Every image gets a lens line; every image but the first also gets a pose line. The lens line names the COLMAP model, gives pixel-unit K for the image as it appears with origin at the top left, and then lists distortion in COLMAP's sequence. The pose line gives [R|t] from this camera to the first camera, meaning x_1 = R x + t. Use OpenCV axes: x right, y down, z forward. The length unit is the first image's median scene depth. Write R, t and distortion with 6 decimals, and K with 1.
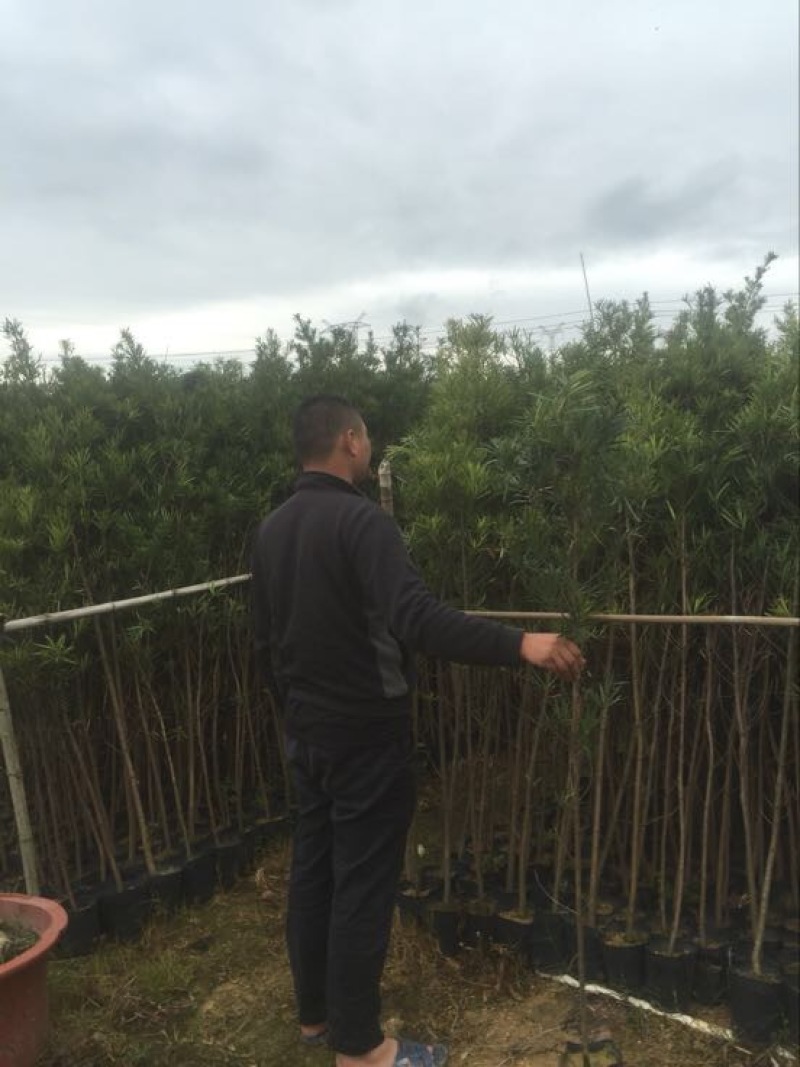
lens RADIAL K [[899.3, 0, 403.2], [0, 899.3, 535.1], [0, 0, 1]] dist [0.106175, -0.145796]
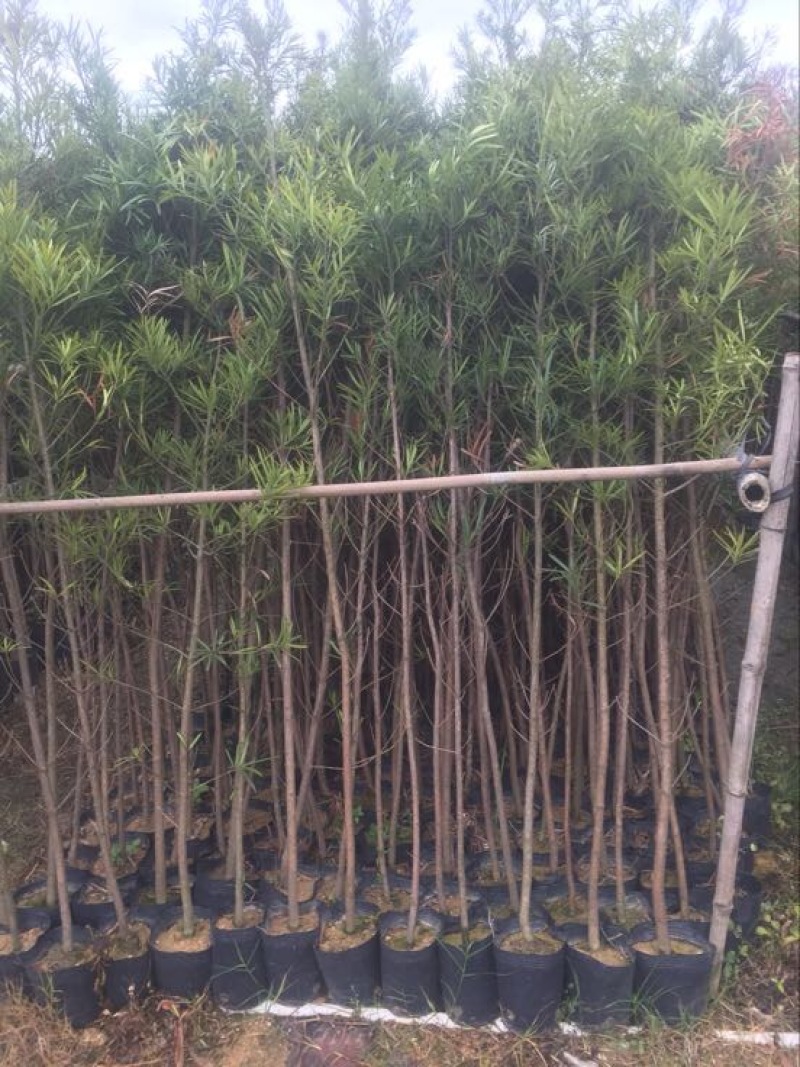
lens RADIAL K [[899.3, 0, 403.2], [0, 899.3, 535.1], [0, 0, 1]] dist [0.106175, -0.145796]
pose [[0.871536, -0.123738, 0.474462, -0.016001], [0.040419, 0.982471, 0.181981, 0.006369], [-0.488663, -0.139426, 0.861260, 0.328905]]
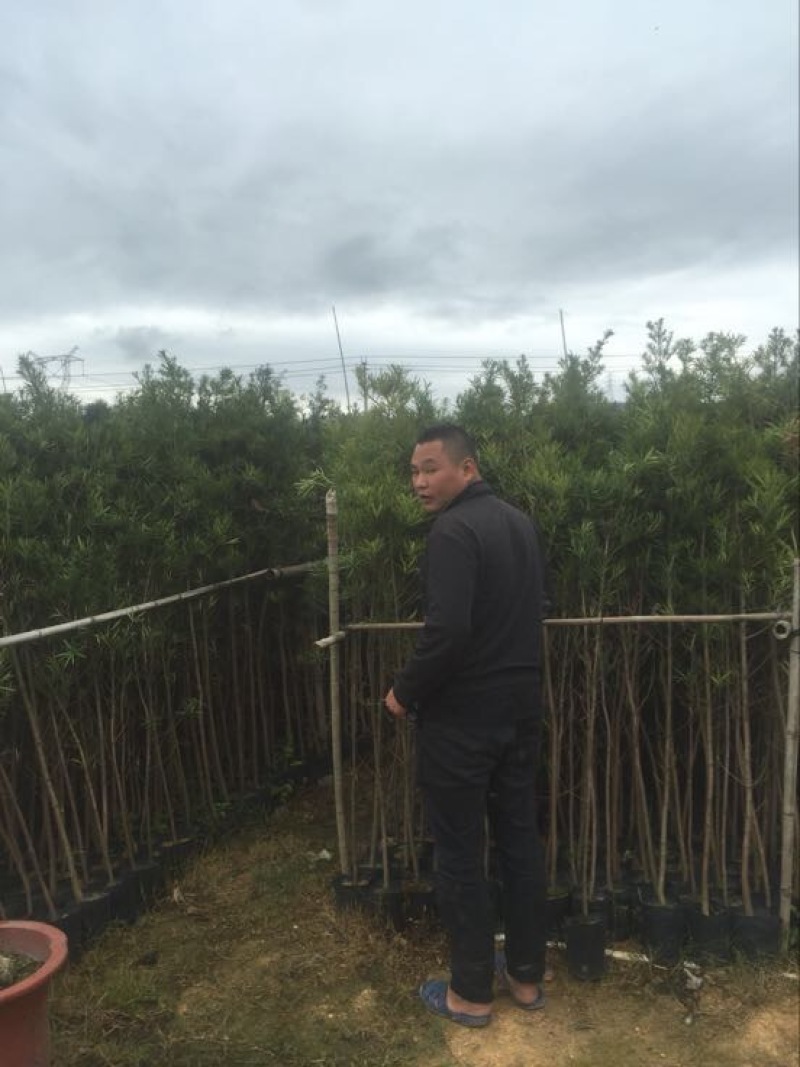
lens RADIAL K [[899.3, 0, 403.2], [0, 899.3, 535.1], [0, 0, 1]] dist [0.106175, -0.145796]
pose [[0.956467, -0.000304, 0.291842, -0.232898], [0.013566, 0.998965, -0.043421, 0.019123], [-0.291526, 0.045490, 0.955481, -0.081317]]
